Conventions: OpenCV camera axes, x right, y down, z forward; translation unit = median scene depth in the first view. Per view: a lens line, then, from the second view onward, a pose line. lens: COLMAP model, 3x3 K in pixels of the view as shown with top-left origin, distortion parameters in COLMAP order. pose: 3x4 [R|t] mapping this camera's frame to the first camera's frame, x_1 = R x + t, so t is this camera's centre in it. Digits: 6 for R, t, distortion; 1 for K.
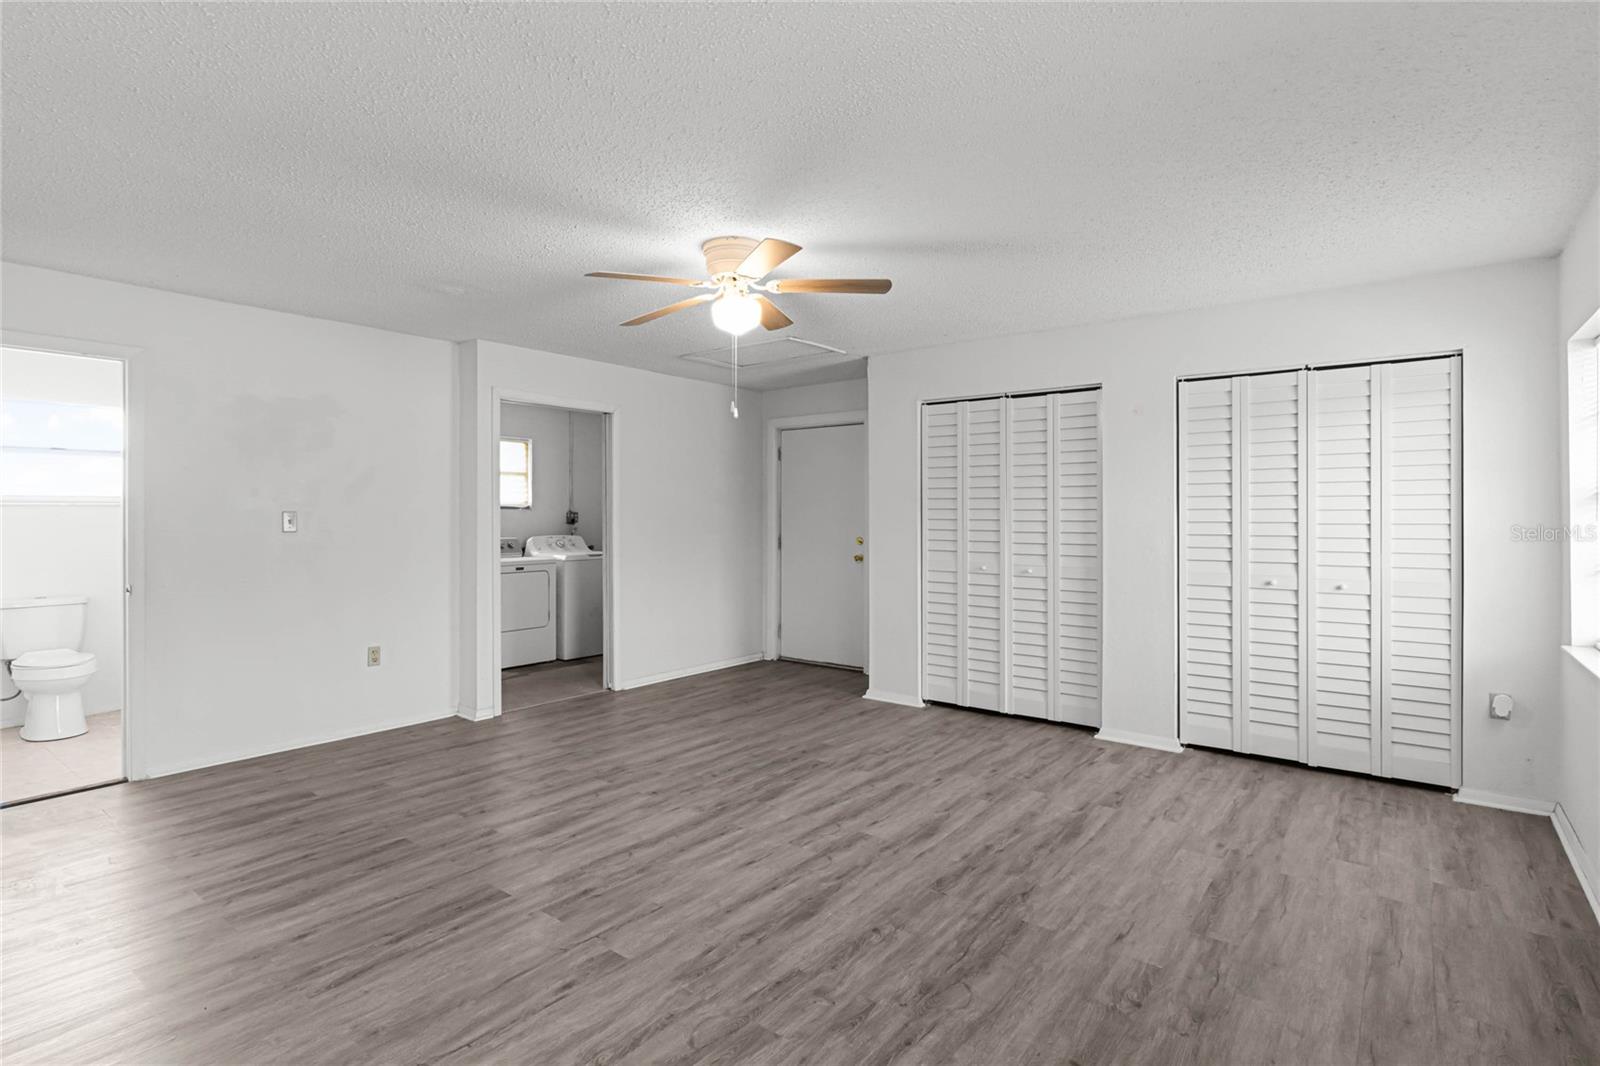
lens RADIAL K [[794.4, 0, 795.5], [0, 794.4, 518.6], [0, 0, 1]] dist [0.000179, -0.001020]
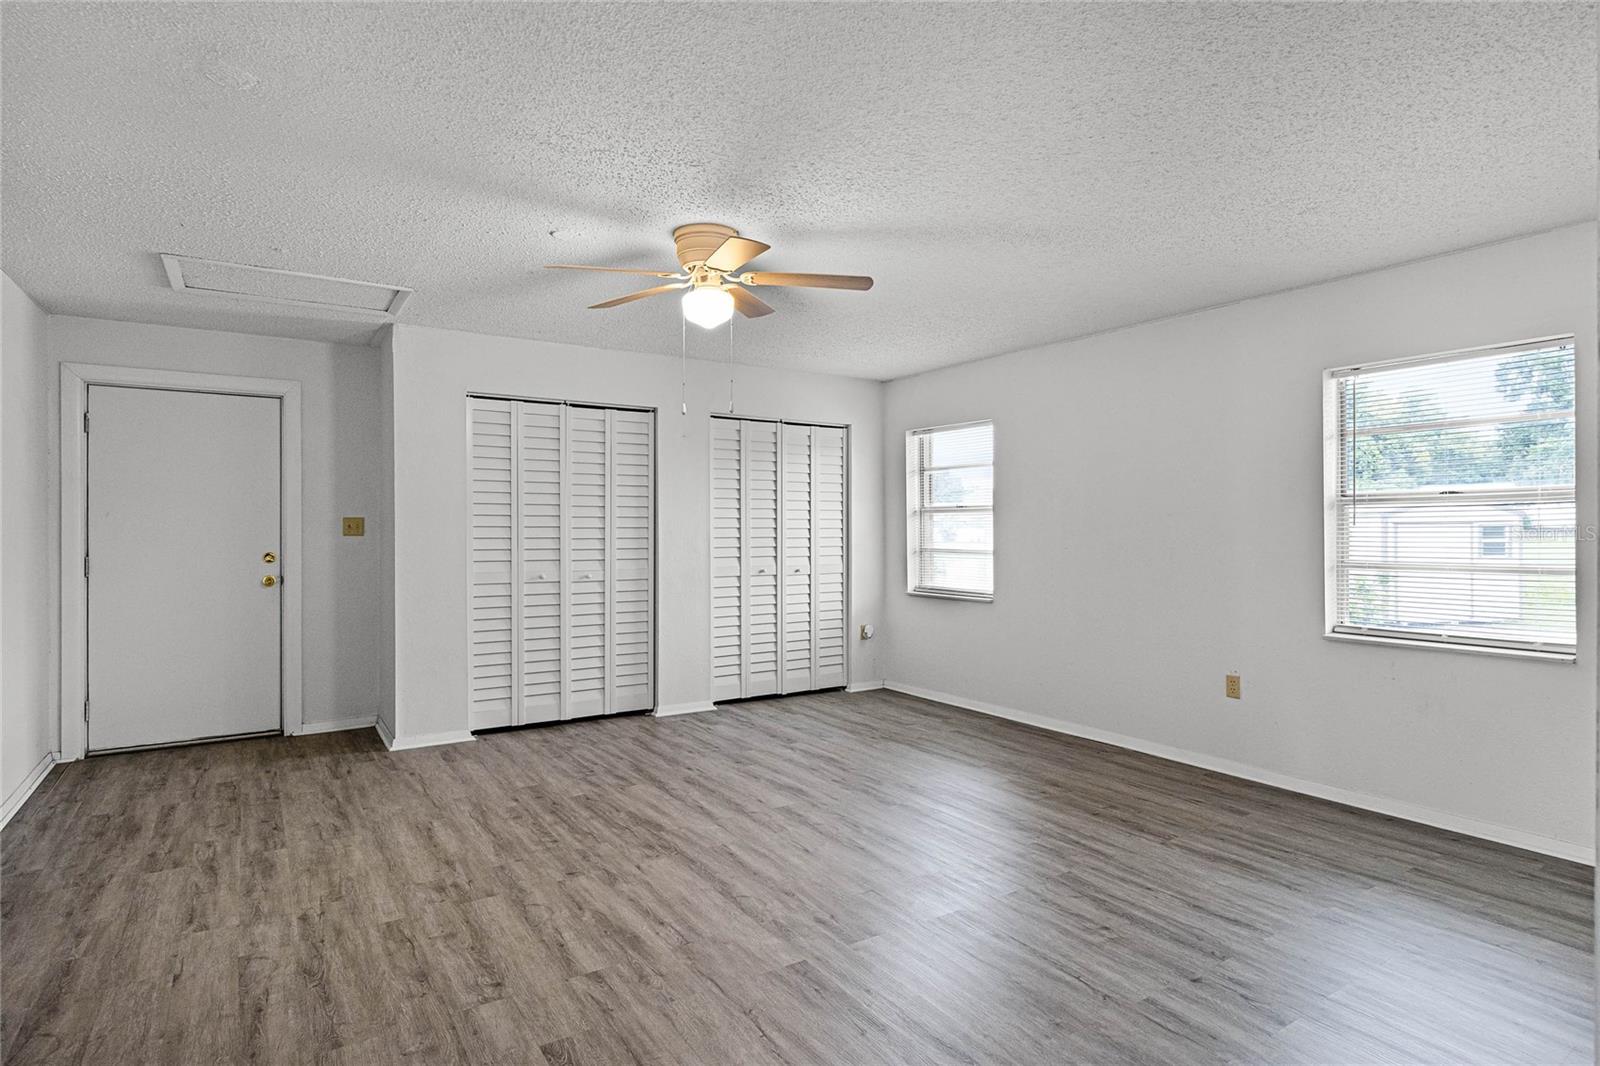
lens RADIAL K [[845.1, 0, 800.0], [0, 845.1, 533.0], [0, 0, 1]] dist [-0.001841, -0.000211]
pose [[0.324181, -0.008002, 0.945961, -0.952582], [0.005162, 0.999964, 0.006690, 0.005280], [-0.945981, 0.002714, 0.324210, 0.552208]]
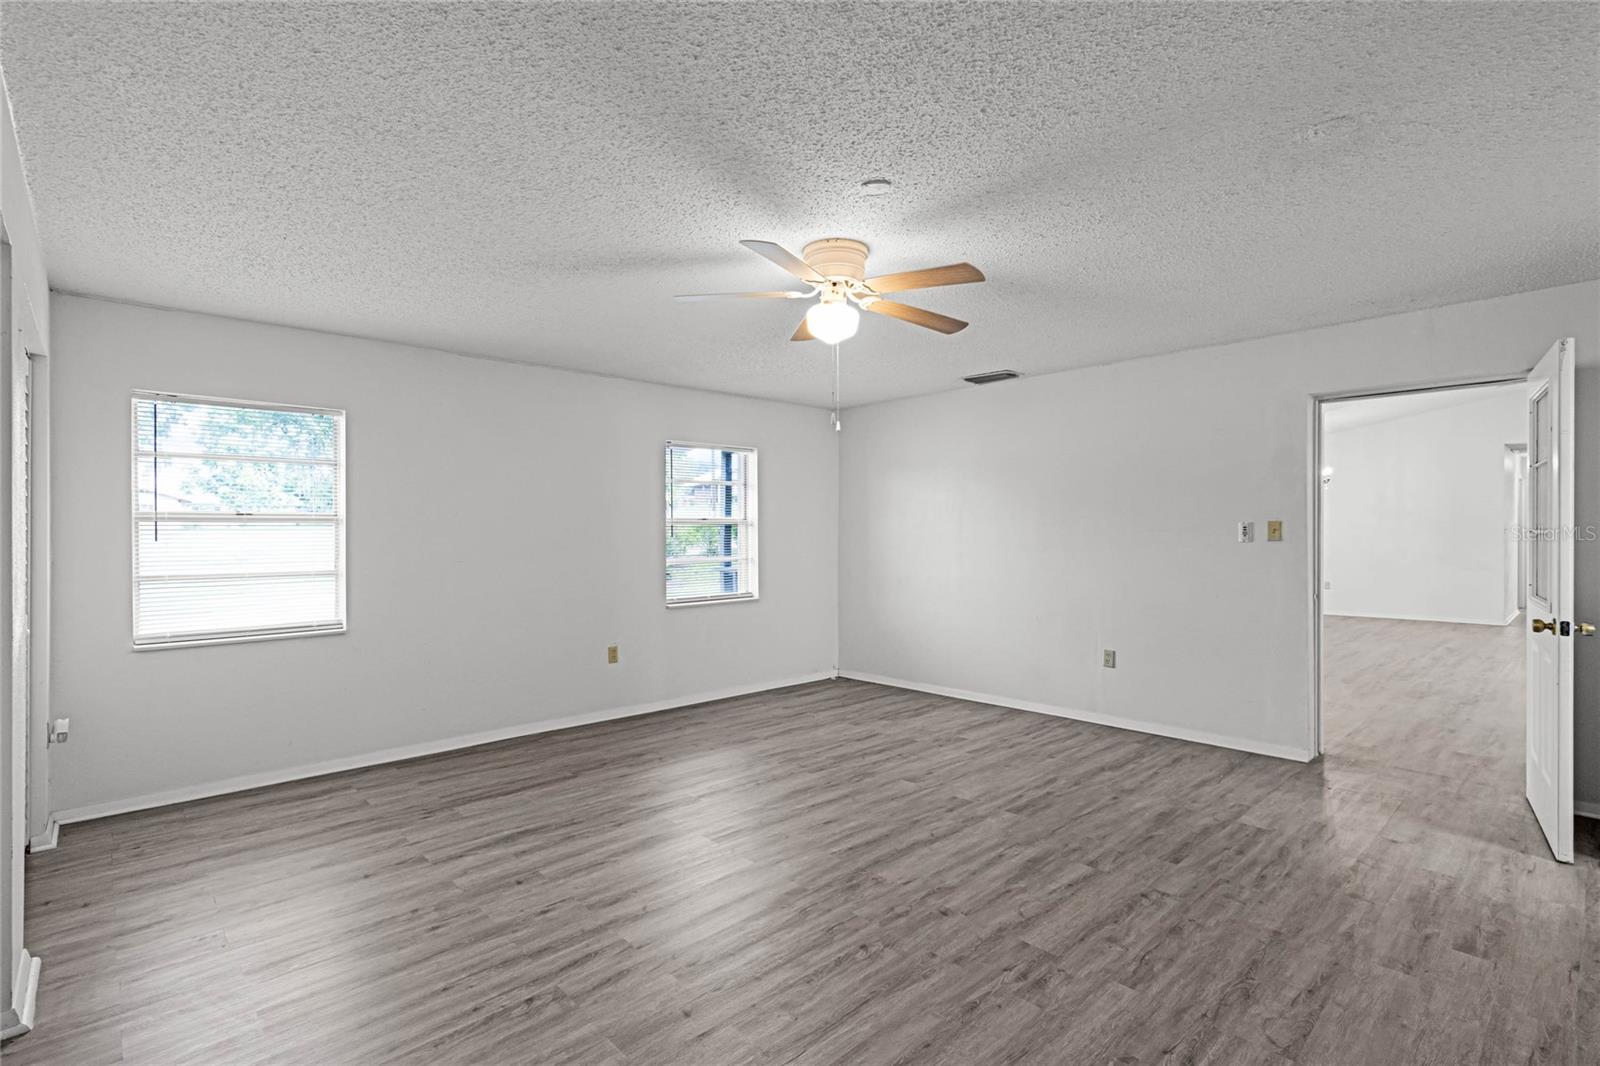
lens RADIAL K [[751.7, 0, 792.0], [0, 751.7, 534.4], [0, 0, 1]] dist [-0.001555, 0.000183]
pose [[-0.986117, 0.003762, 0.166007, -0.166638], [0.004929, 0.999966, 0.006618, -0.009722], [-0.165977, 0.007344, -0.986102, 1.823691]]
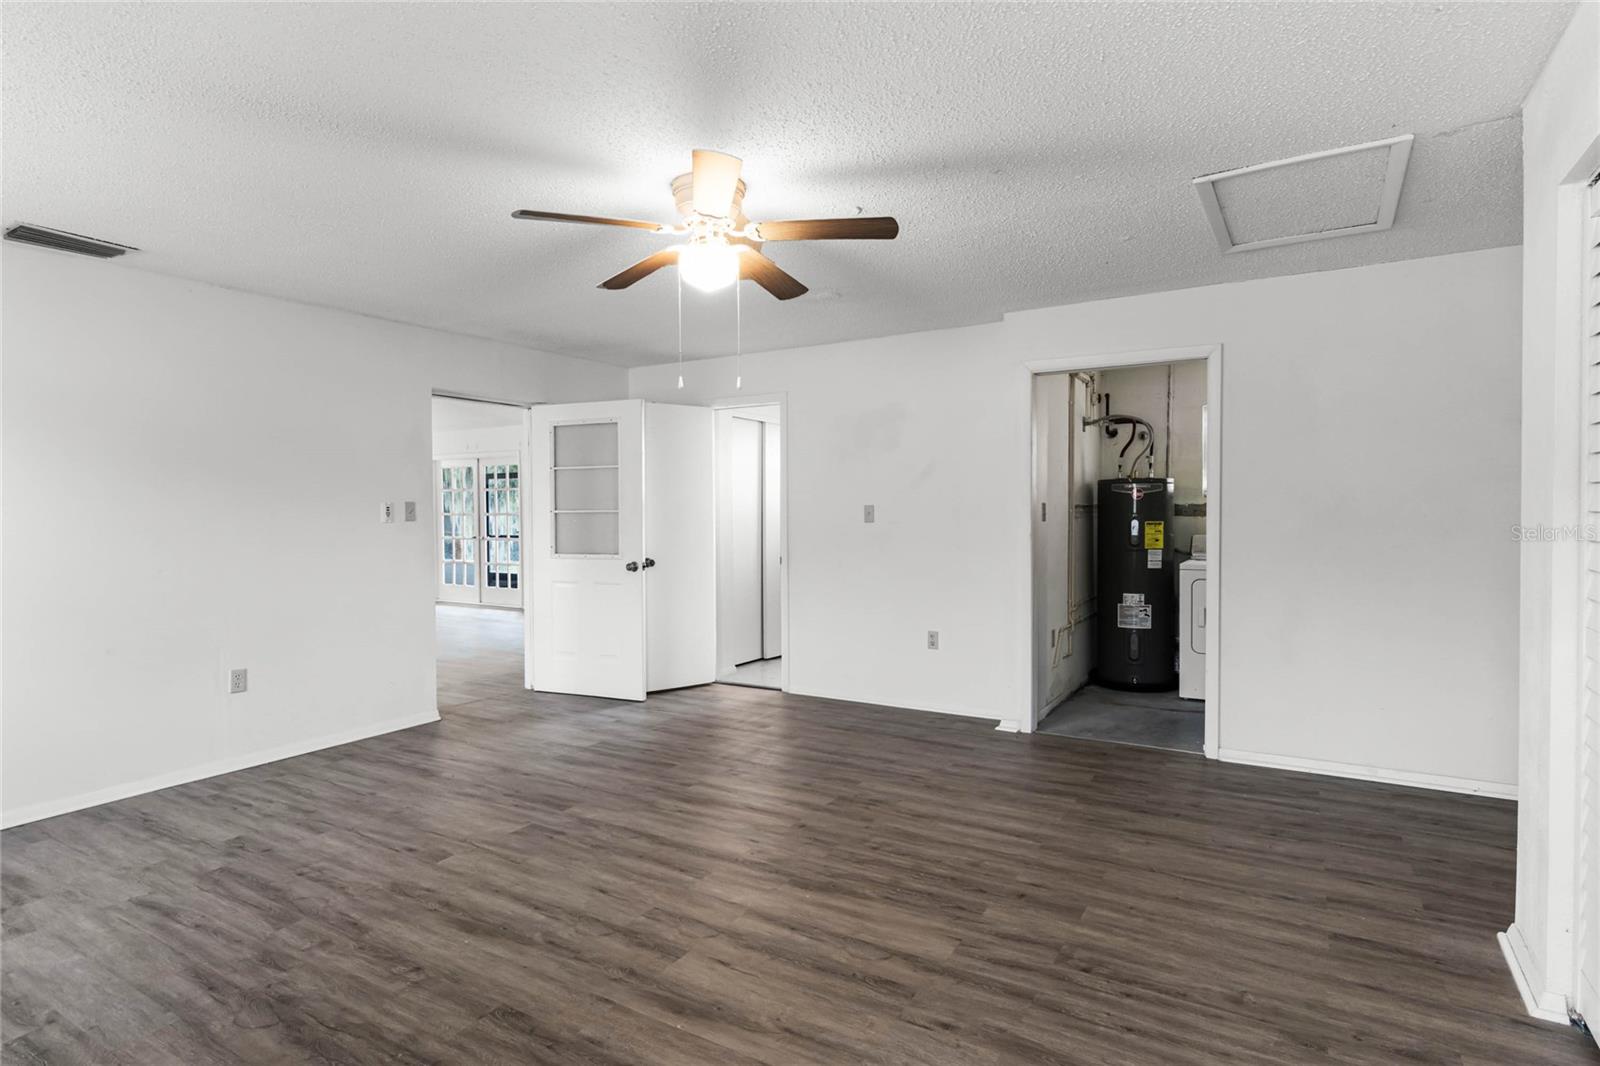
lens RADIAL K [[845.1, 0, 800.0], [0, 845.1, 533.0], [0, 0, 1]] dist [-0.001841, -0.000211]
pose [[0.116497, 0.026897, -0.992827, 0.788663], [0.003136, 0.999618, 0.027449, -0.003292], [0.993186, -0.006311, 0.116368, 0.954203]]
